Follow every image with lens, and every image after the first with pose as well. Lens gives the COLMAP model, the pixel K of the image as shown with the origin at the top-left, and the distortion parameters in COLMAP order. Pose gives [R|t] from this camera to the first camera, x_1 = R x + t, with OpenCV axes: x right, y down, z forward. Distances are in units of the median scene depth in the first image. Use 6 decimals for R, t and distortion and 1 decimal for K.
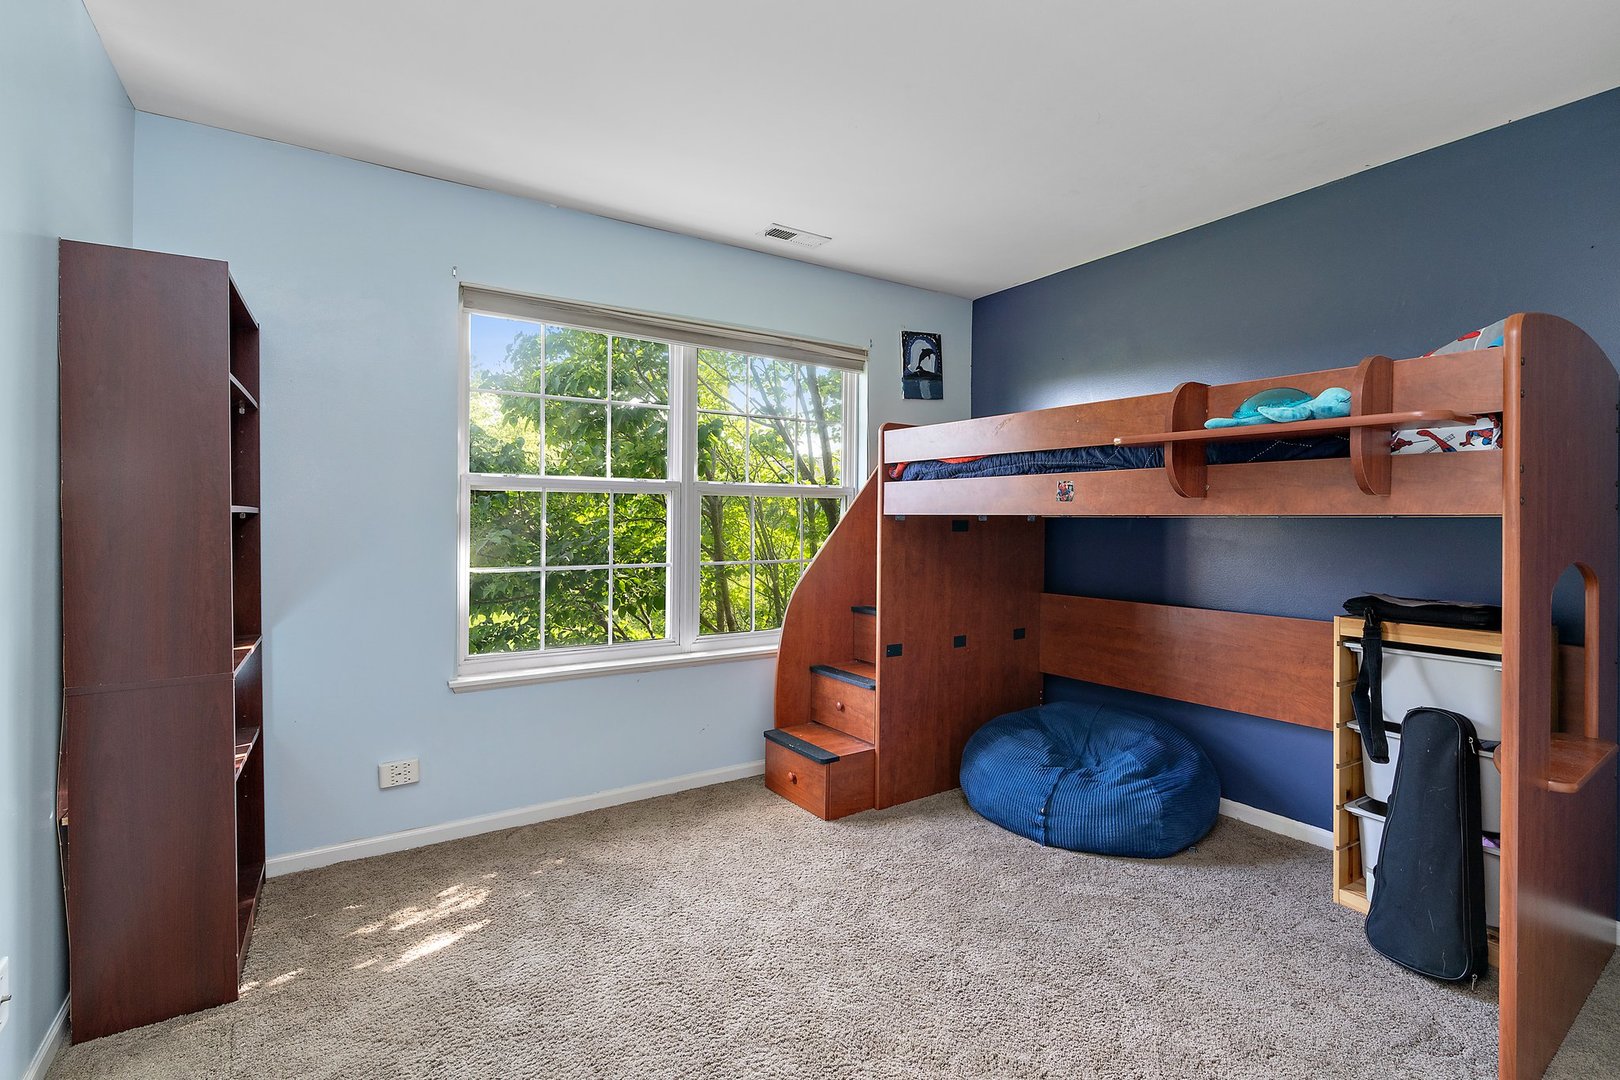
lens RADIAL K [[734.5, 0, 814.2], [0, 734.5, 530.0], [0, 0, 1]] dist [-0.007961, 0.003081]
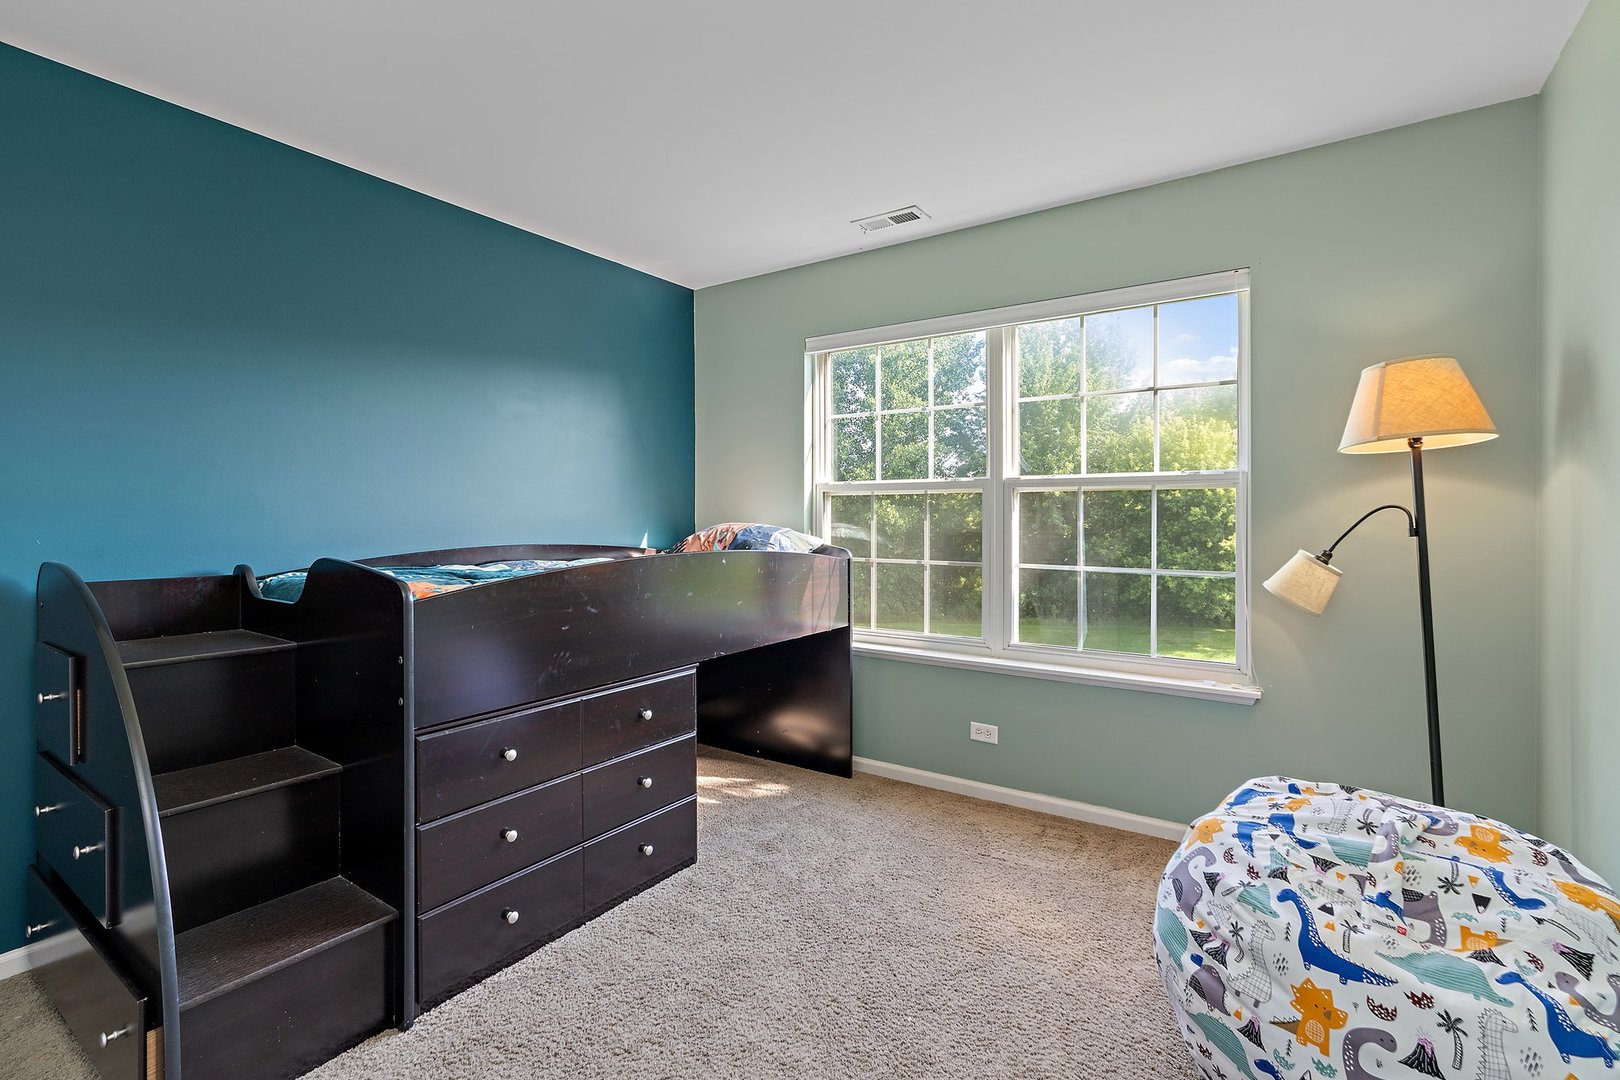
lens RADIAL K [[734.5, 0, 814.2], [0, 734.5, 530.0], [0, 0, 1]] dist [-0.007961, 0.003081]
pose [[0.372052, -0.001025, -0.928211, 0.423251], [0.000446, 0.999999, -0.000926, 0.002030], [0.928212, -0.000069, 0.372052, 0.285008]]
